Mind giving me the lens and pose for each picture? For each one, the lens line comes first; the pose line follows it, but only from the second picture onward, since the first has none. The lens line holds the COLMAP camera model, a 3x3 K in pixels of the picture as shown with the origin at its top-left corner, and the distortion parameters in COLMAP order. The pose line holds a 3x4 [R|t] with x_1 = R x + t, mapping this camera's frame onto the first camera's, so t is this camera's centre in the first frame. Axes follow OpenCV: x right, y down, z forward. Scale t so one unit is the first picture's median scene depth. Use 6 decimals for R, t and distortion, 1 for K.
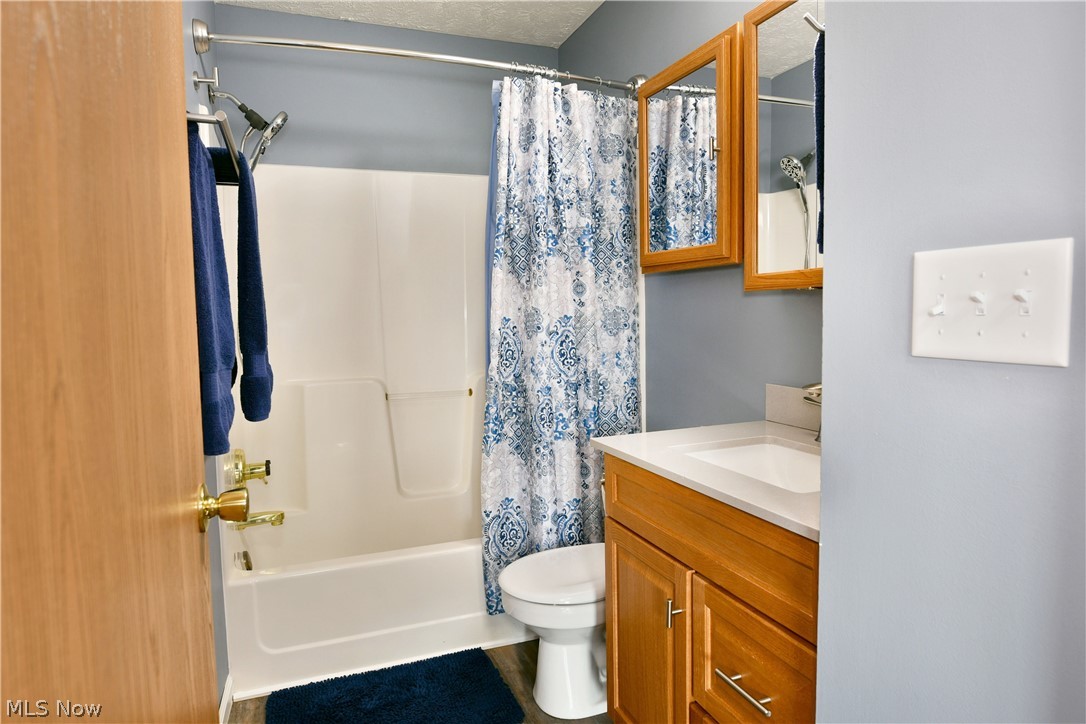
lens RADIAL K [[658.7, 0, 536.6], [0, 658.7, 352.6], [0, 0, 1]] dist [-0.012941, -0.001908]
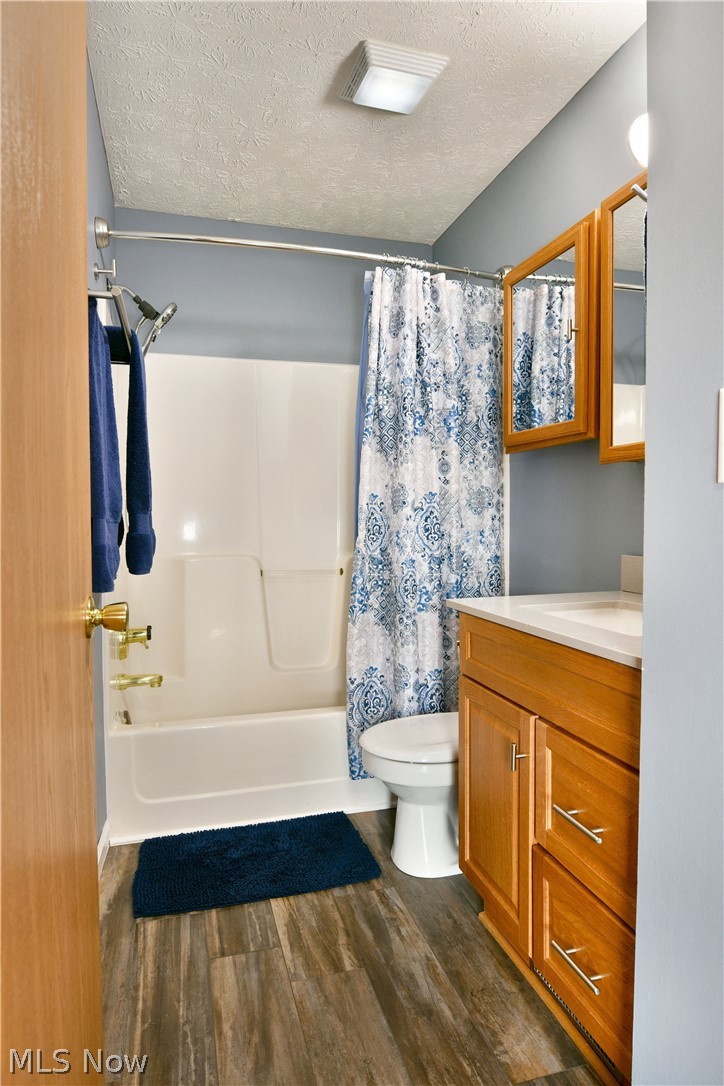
lens RADIAL K [[658.7, 0, 366.5], [0, 658.7, 535.6], [0, 0, 1]] dist [-0.012941, -0.001908]
pose [[0.996811, 0.018519, -0.077622, 0.024985], [-0.021068, 0.999261, -0.032149, 0.047727], [0.076969, 0.033682, 0.996464, -0.045951]]
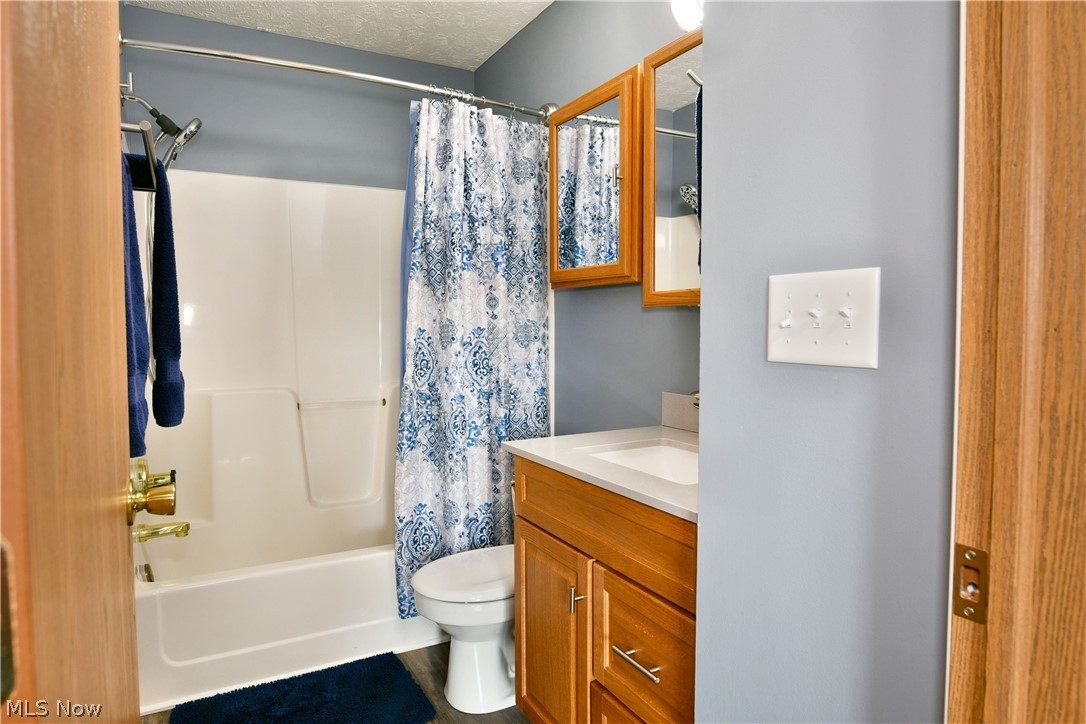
lens RADIAL K [[658.7, 0, 536.6], [0, 658.7, 352.6], [0, 0, 1]] dist [-0.012941, -0.001908]
pose [[0.991129, 0.010872, 0.132460, -0.003514], [-0.007931, 0.999711, -0.022707, 0.006840], [-0.132669, 0.021455, 0.990928, -0.048942]]
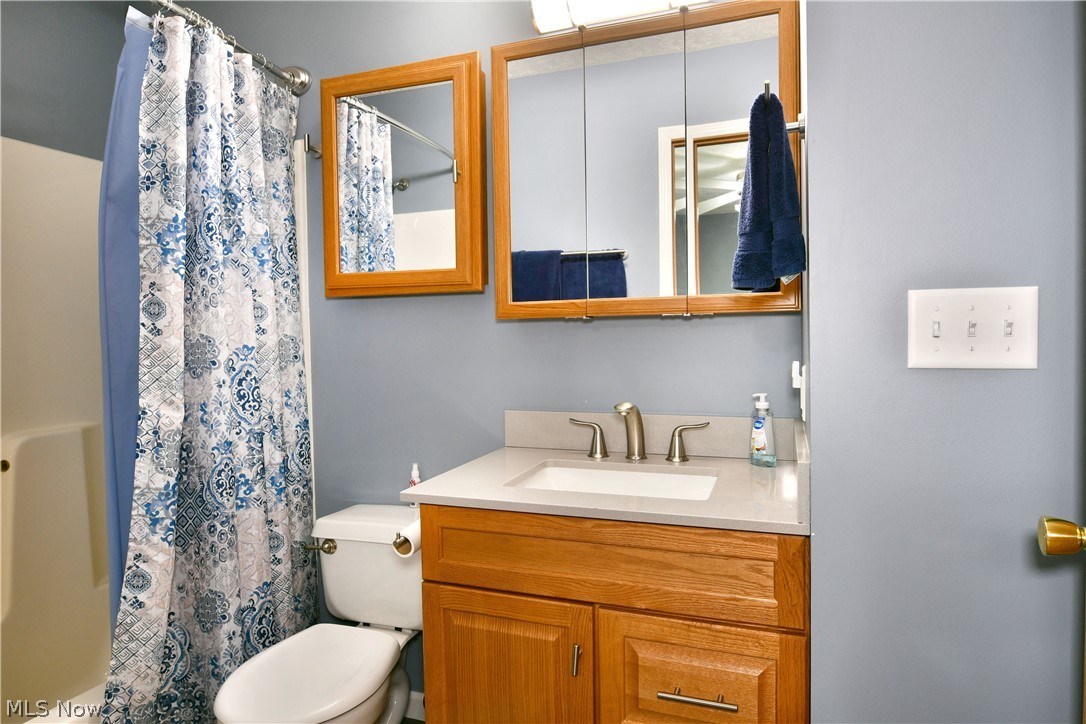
lens RADIAL K [[657.8, 0, 538.0], [0, 657.8, 349.6], [0, 0, 1]] dist [-0.013342, -0.005360]
pose [[0.658781, -0.009484, 0.752275, -0.307131], [0.051388, 0.998152, -0.032418, -0.009229], [-0.750578, 0.060014, 0.658051, 0.236184]]
